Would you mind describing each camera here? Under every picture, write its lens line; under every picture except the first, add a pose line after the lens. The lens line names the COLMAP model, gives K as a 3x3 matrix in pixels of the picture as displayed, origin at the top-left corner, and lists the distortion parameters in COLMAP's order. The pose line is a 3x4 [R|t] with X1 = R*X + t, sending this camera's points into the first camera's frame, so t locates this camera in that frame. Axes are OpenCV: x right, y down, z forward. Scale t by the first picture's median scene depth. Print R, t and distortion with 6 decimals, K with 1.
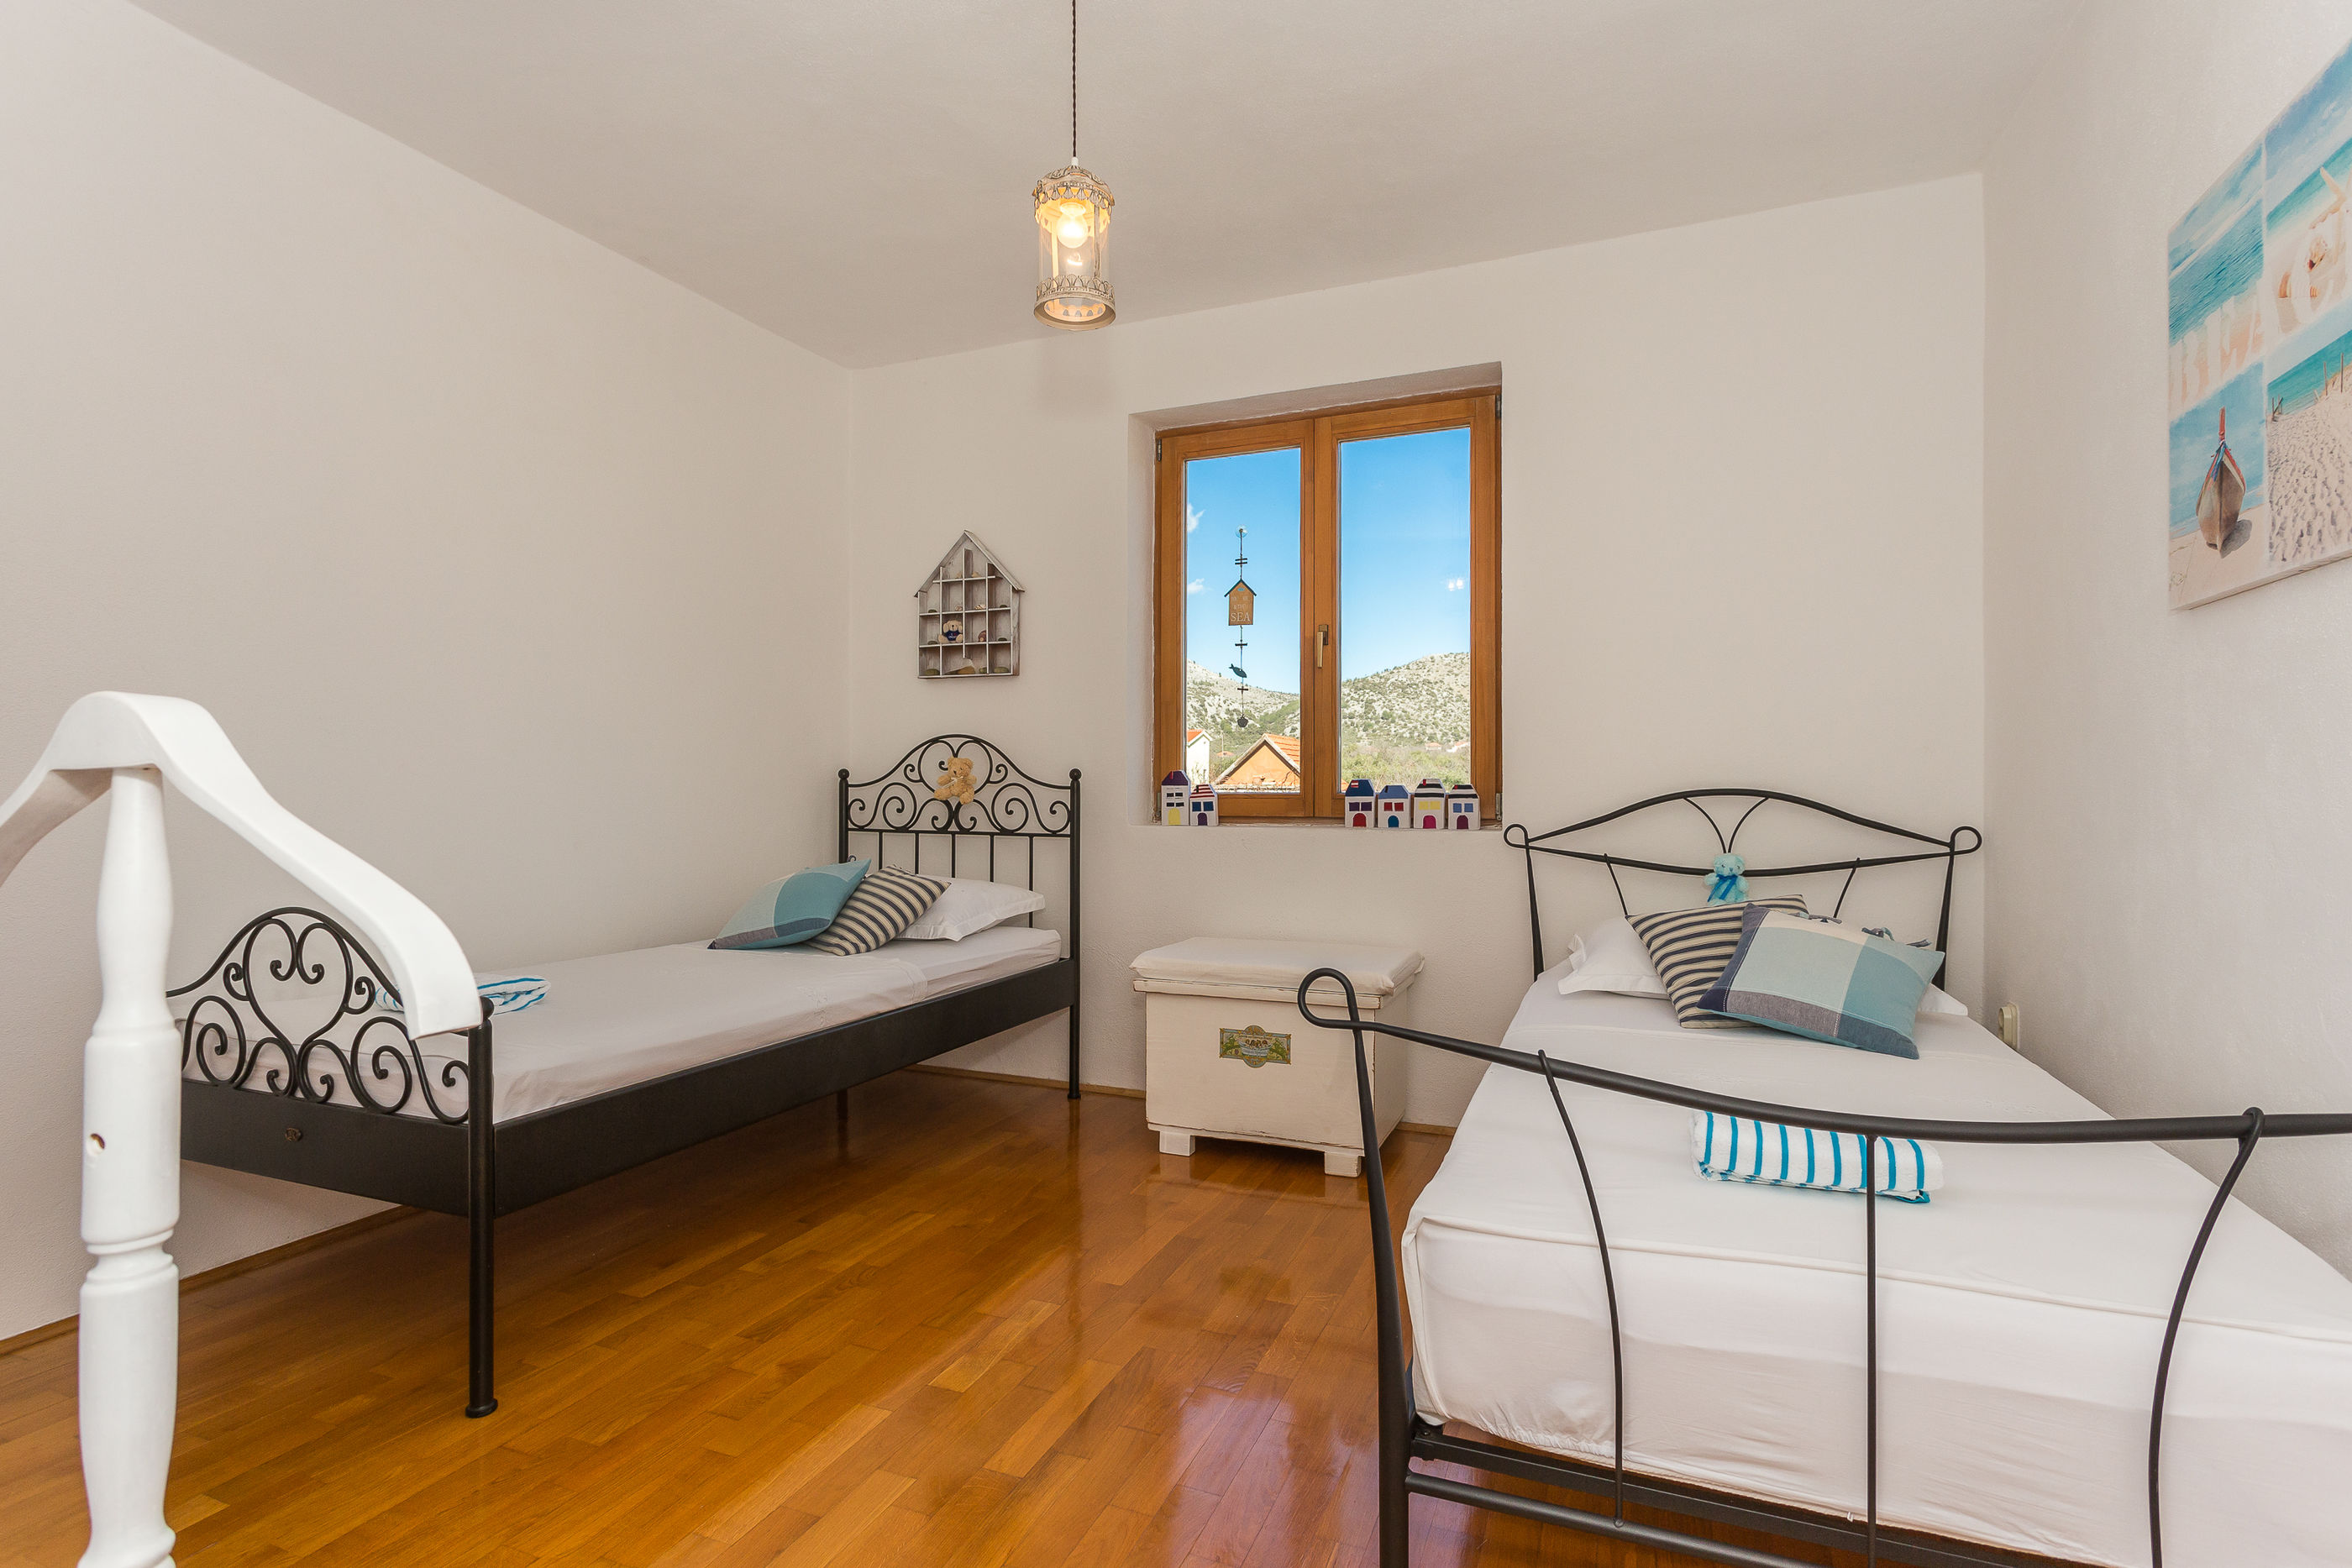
lens RADIAL K [[1156.7, 0, 1170.6], [0, 1156.7, 795.0], [0, 0, 1]] dist [0.003032, 0.000335]
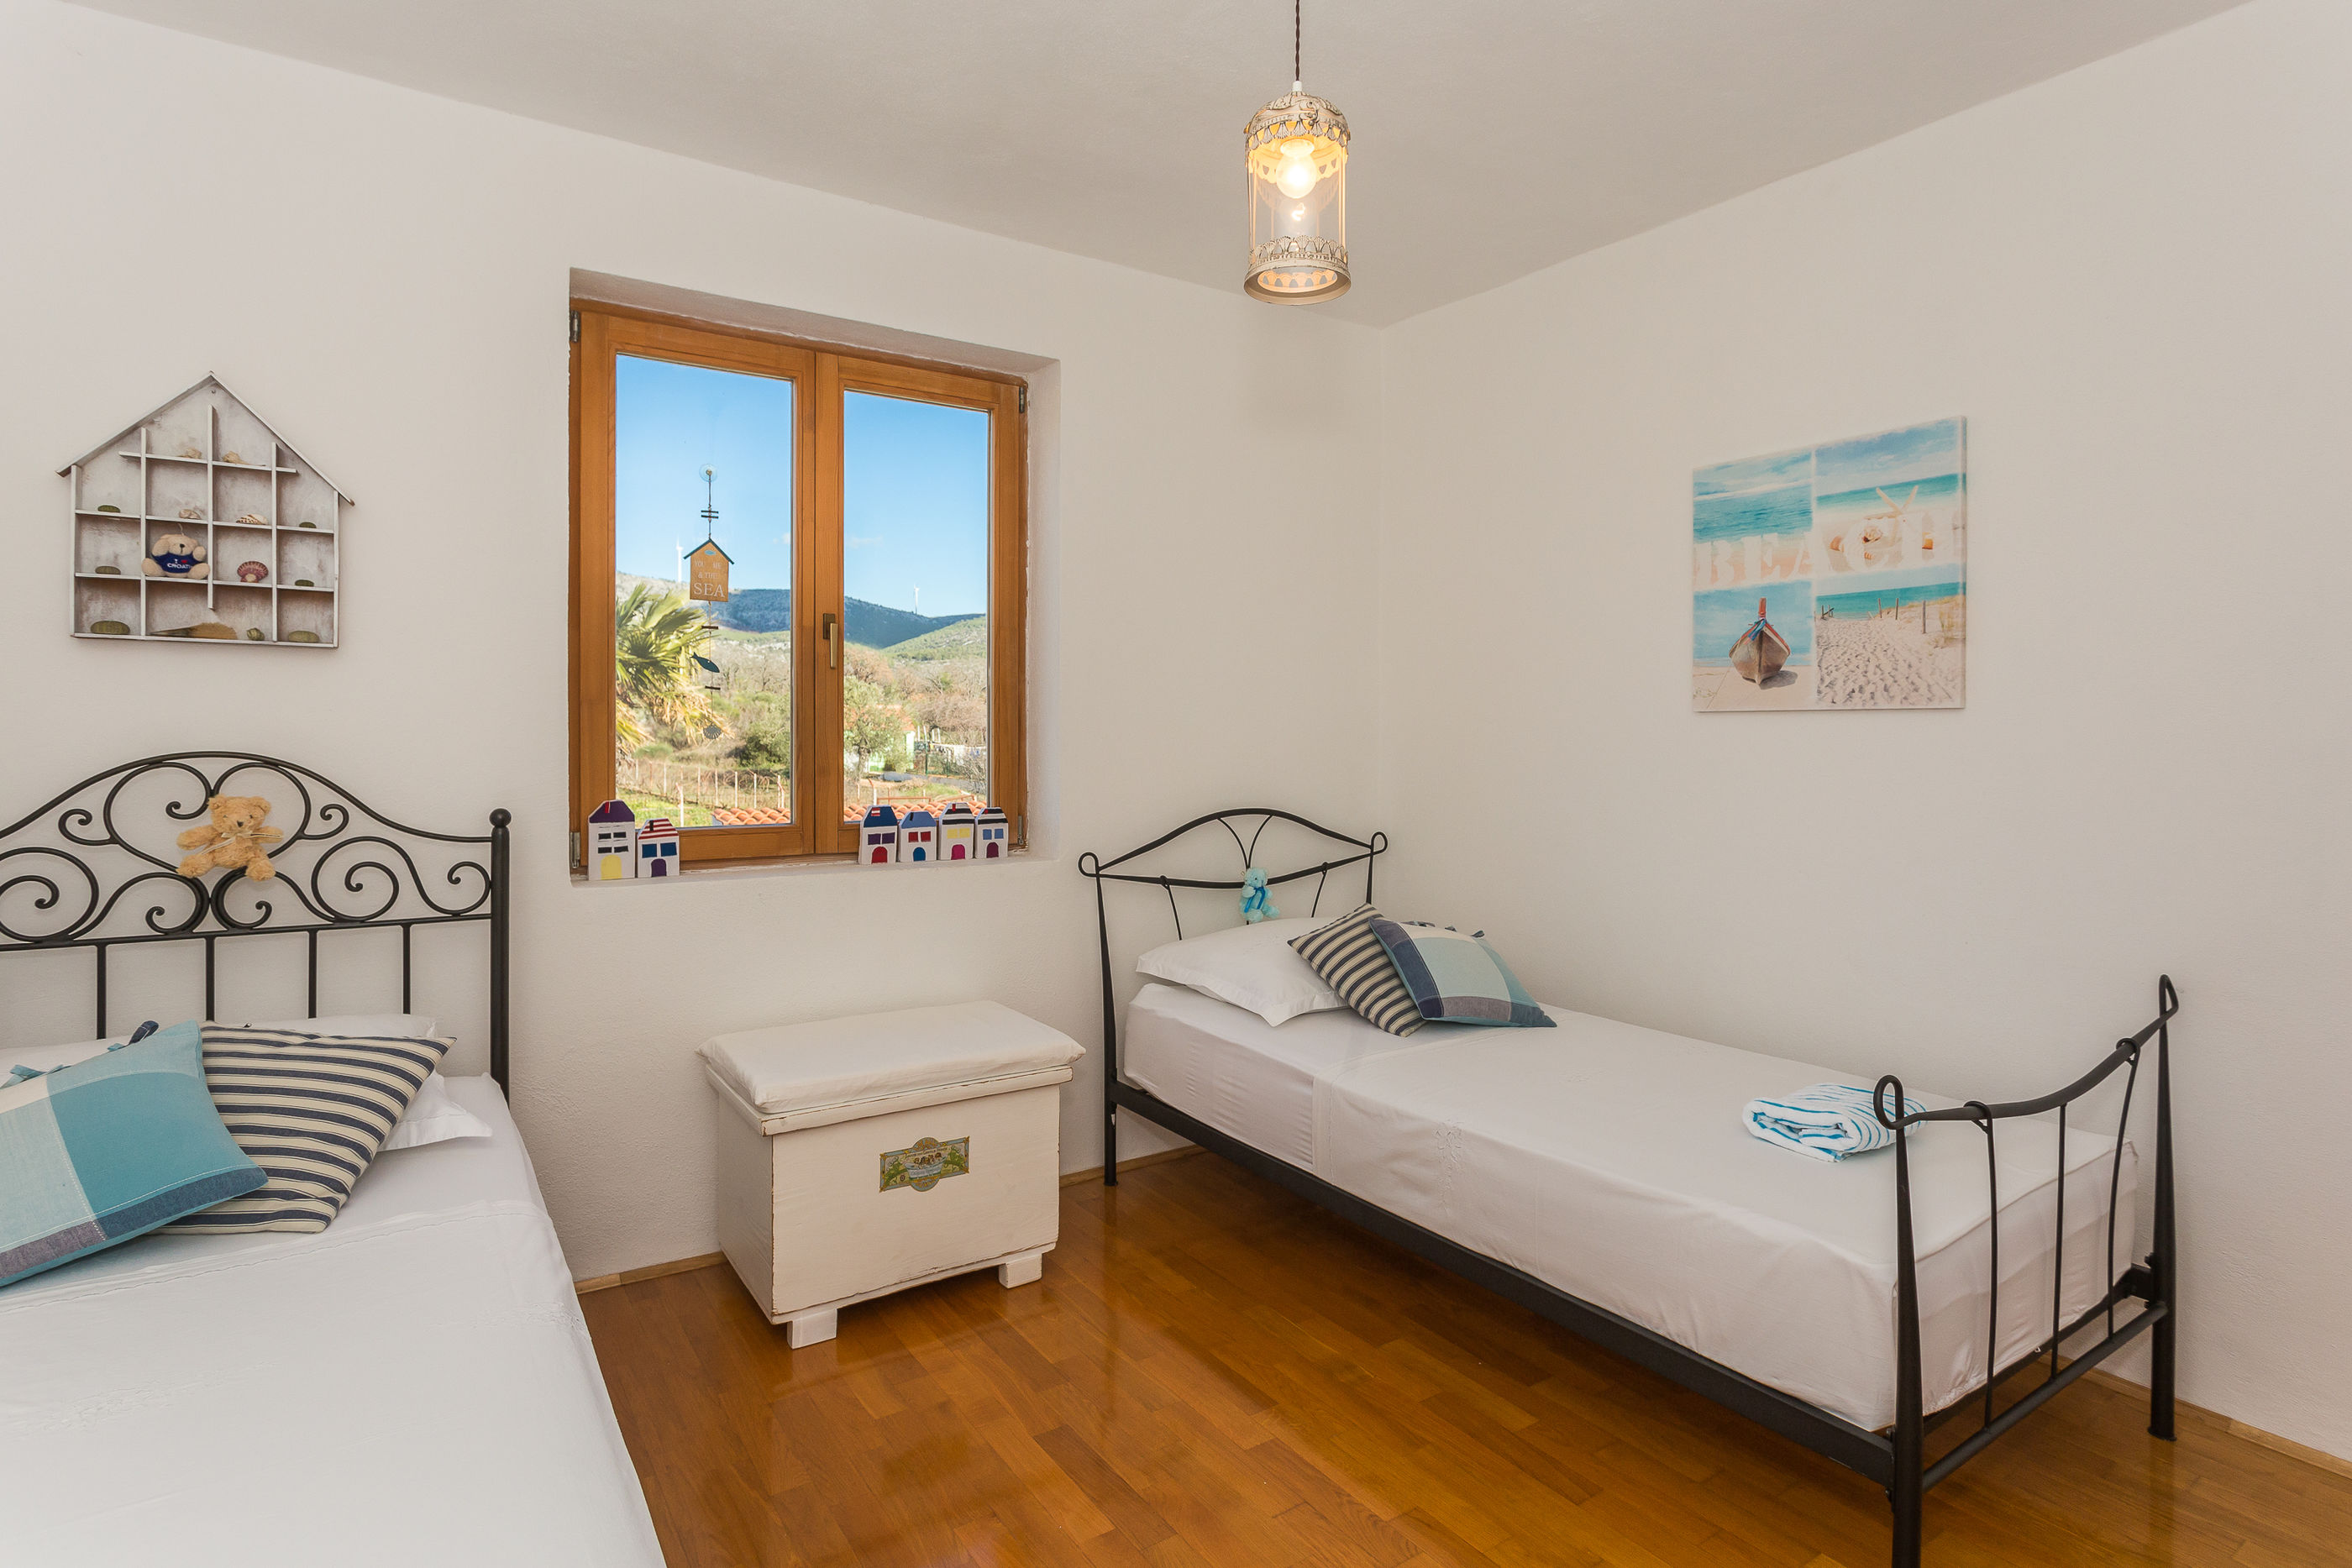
lens RADIAL K [[1208.3, 0, 1201.2], [0, 1208.3, 749.0], [0, 0, 1]] dist [-0.004918, 0.000937]
pose [[0.546193, -0.010506, 0.837594, -0.428603], [0.000638, 0.999926, 0.012126, -0.063732], [-0.837659, -0.006089, 0.546159, 0.329337]]
